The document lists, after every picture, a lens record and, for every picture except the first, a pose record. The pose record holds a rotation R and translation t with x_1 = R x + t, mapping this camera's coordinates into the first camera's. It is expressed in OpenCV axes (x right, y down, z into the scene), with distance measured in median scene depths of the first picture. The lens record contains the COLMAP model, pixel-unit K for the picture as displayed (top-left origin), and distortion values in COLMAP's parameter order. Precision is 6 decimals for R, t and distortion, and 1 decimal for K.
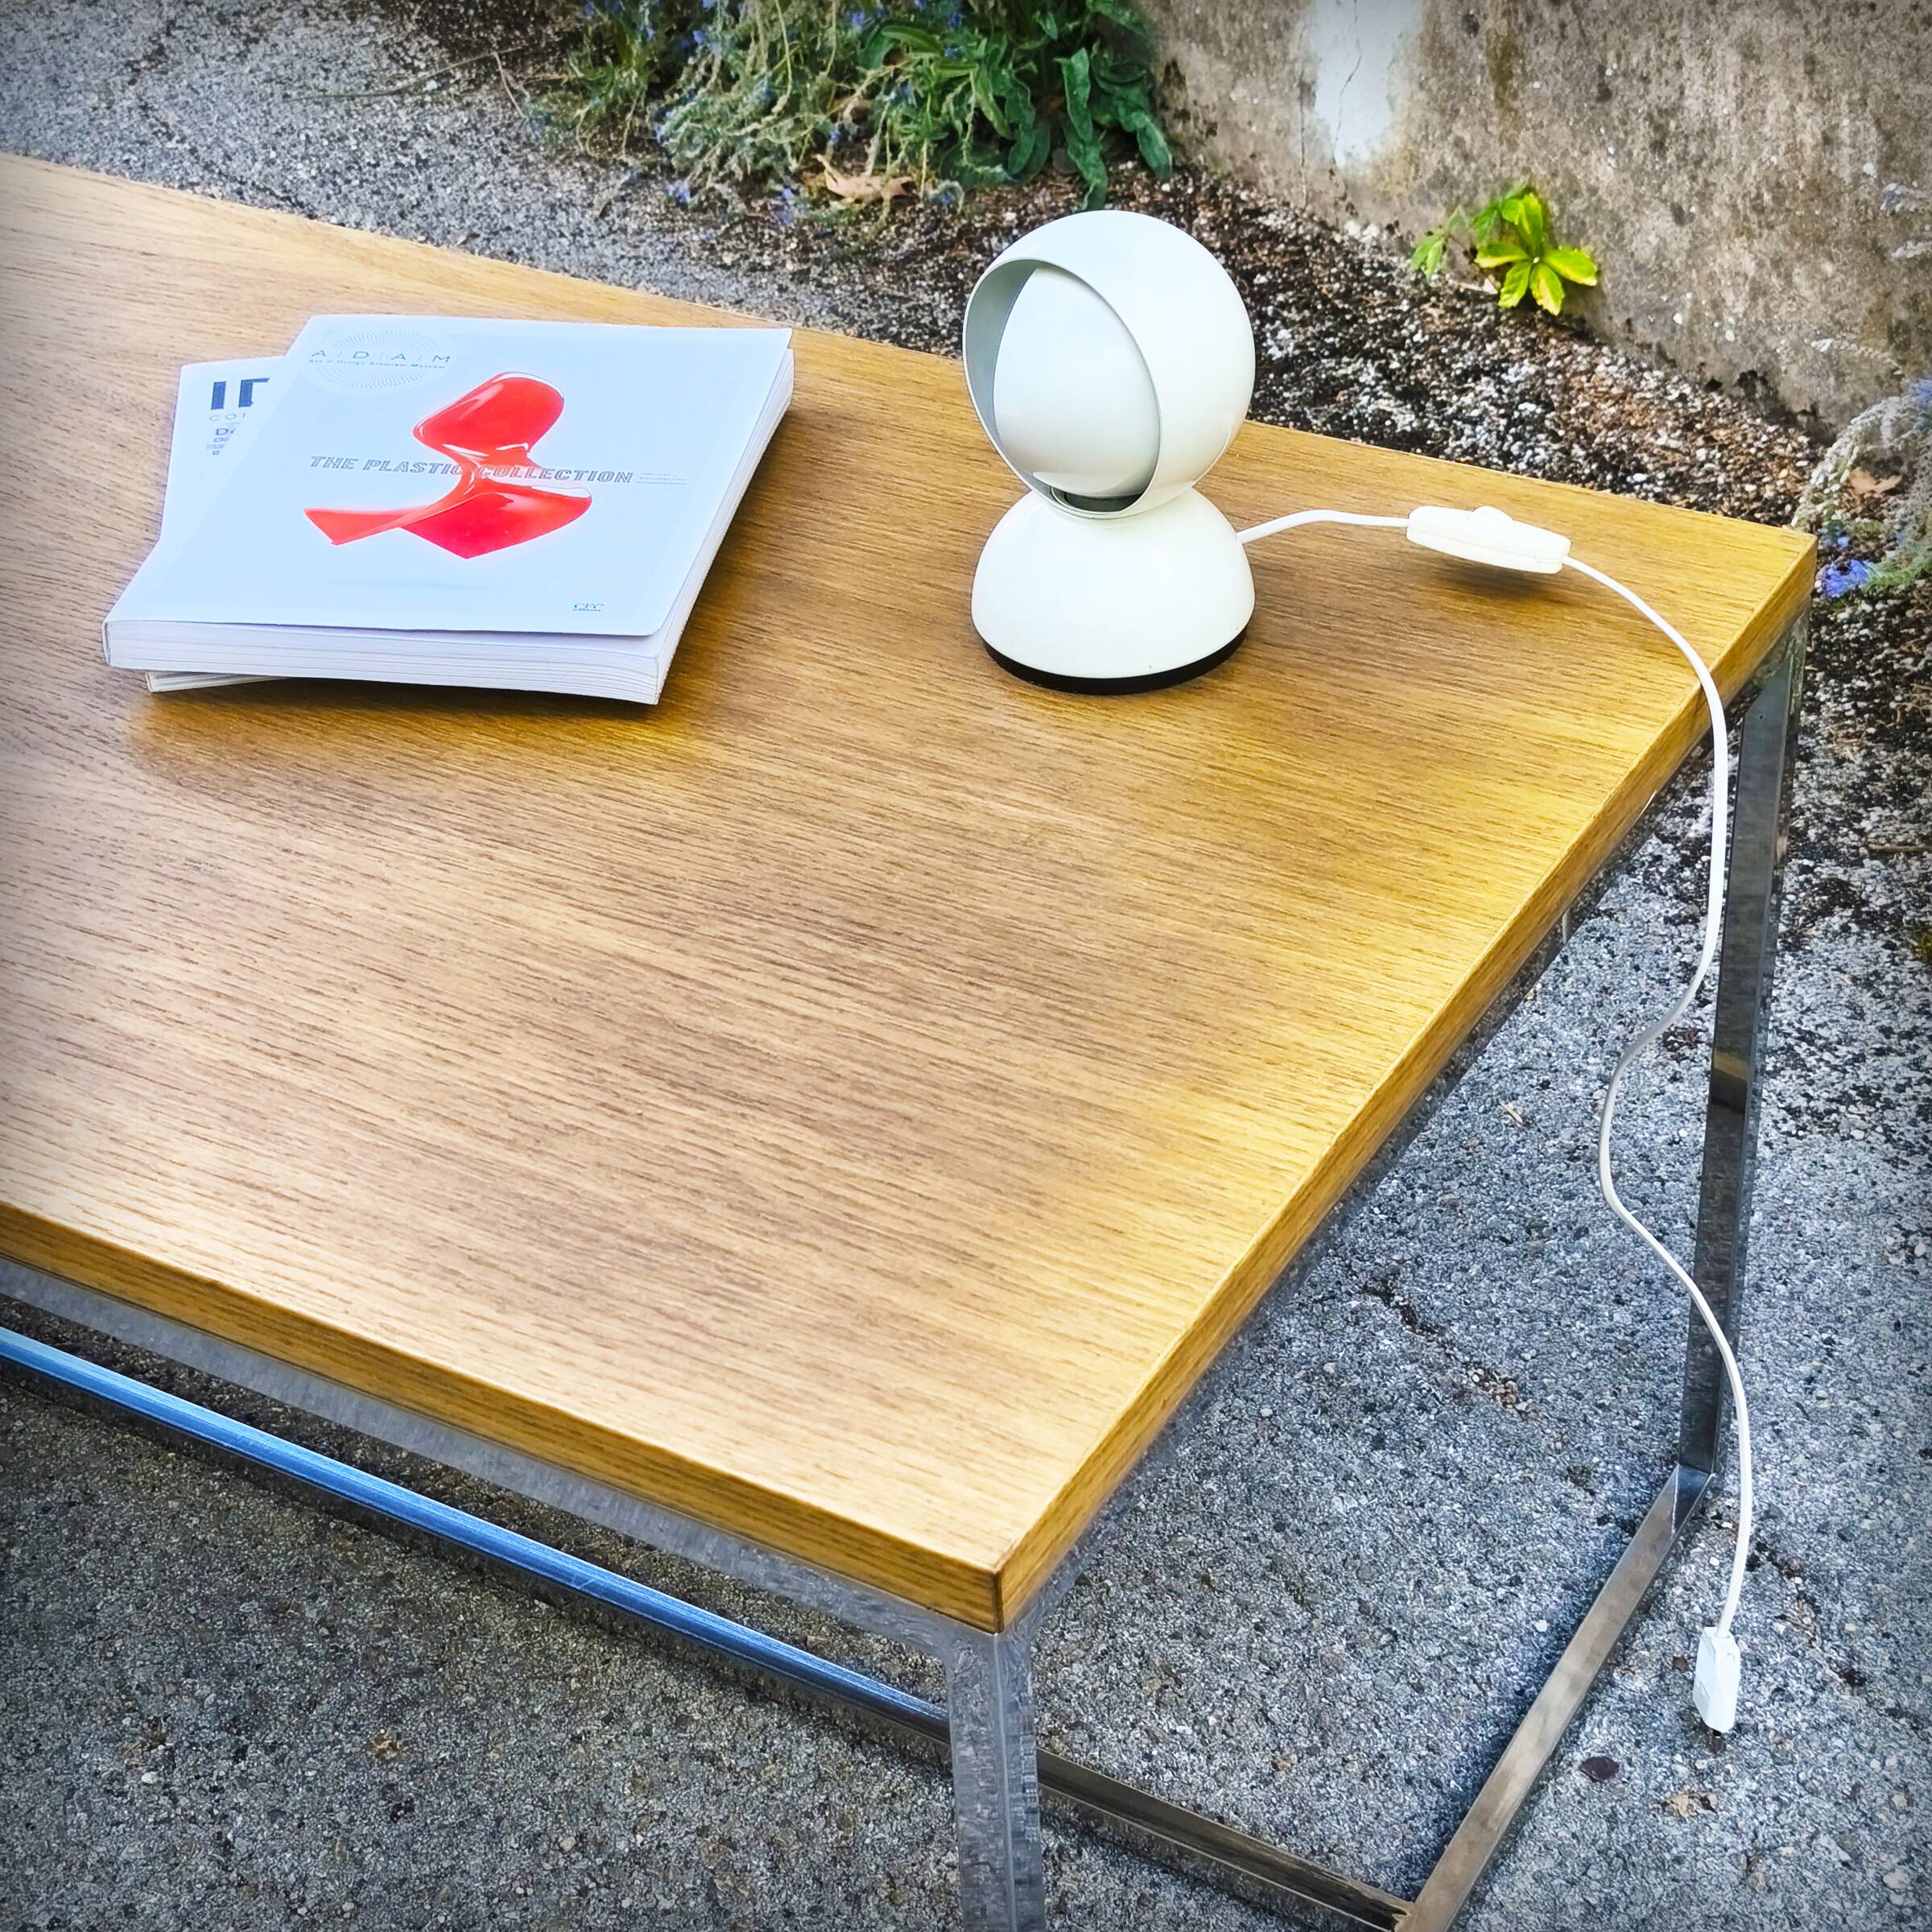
lens RADIAL K [[3670.8, 0, 973.4], [0, 3670.8, 934.4], [0, 0, 1]] dist [0.211526, -0.744184]
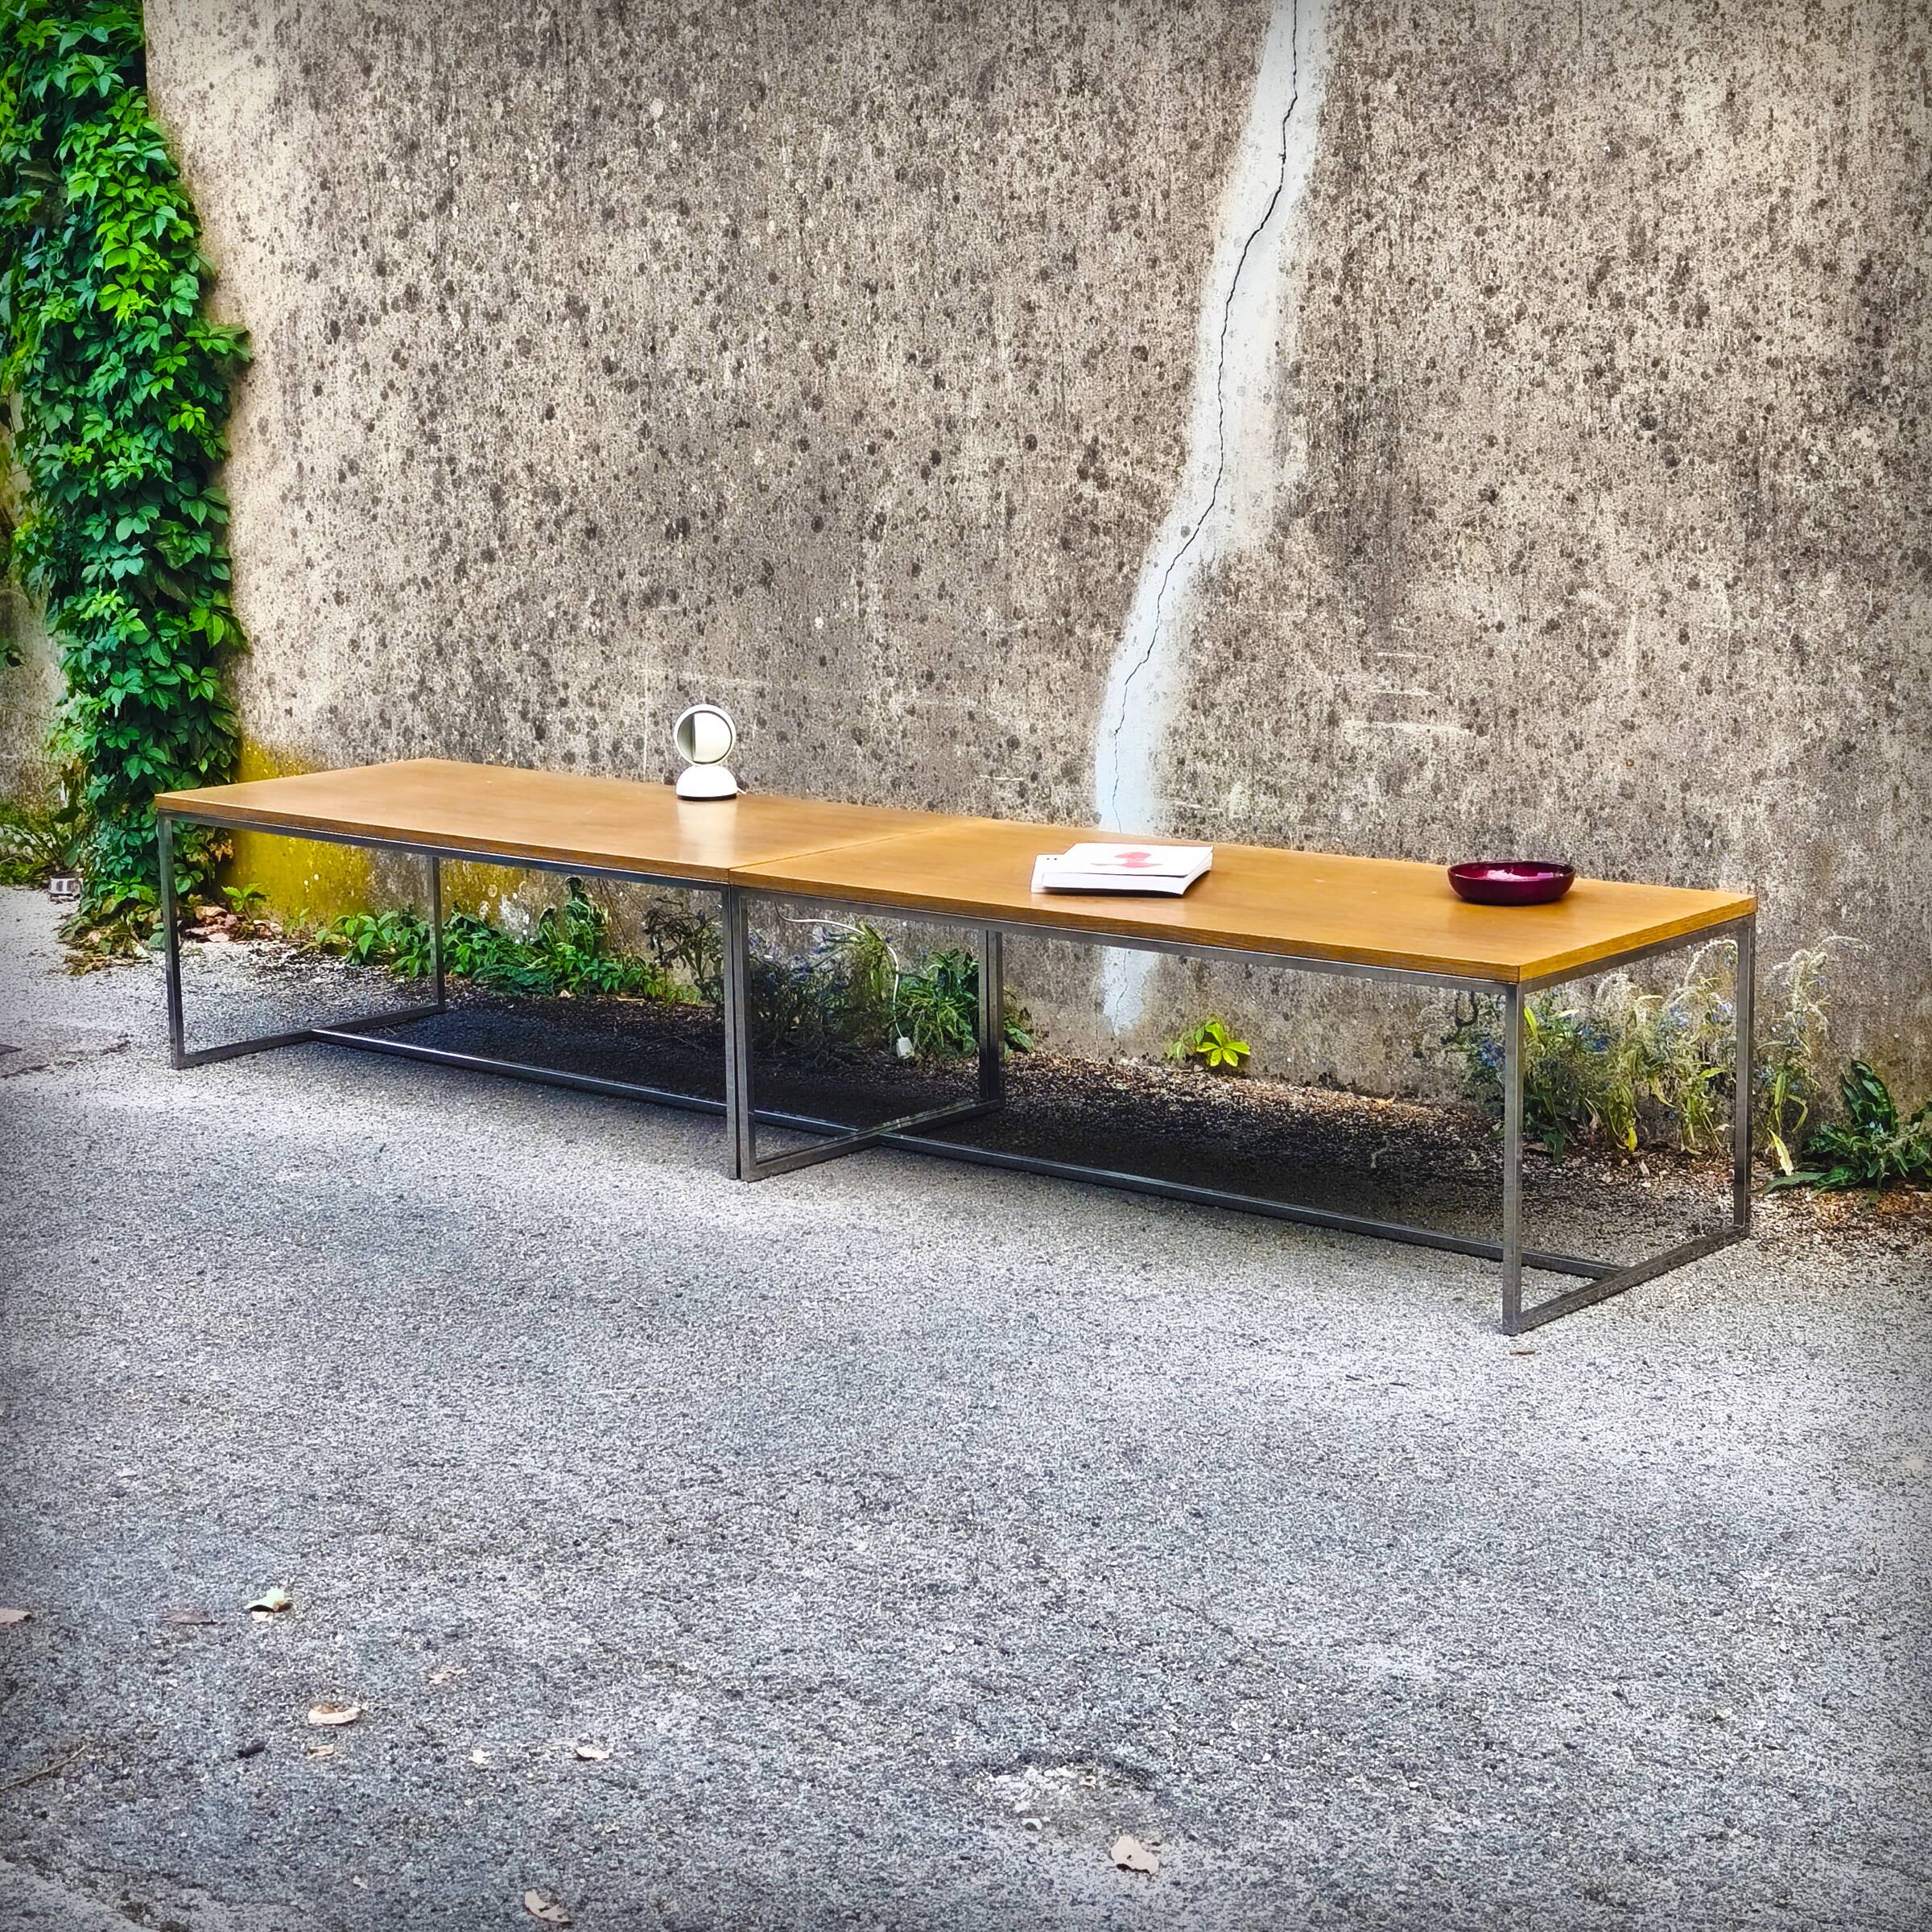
lens RADIAL K [[3606.1, 0, 986.5], [0, 3606.1, 966.8], [0, 0, 1]] dist [0.260360, -1.173519]
pose [[0.962097, 0.000626, 0.272708, -0.672863], [0.112889, 0.909381, -0.400352, 0.732384], [-0.248246, 0.415963, 0.874842, -1.096580]]
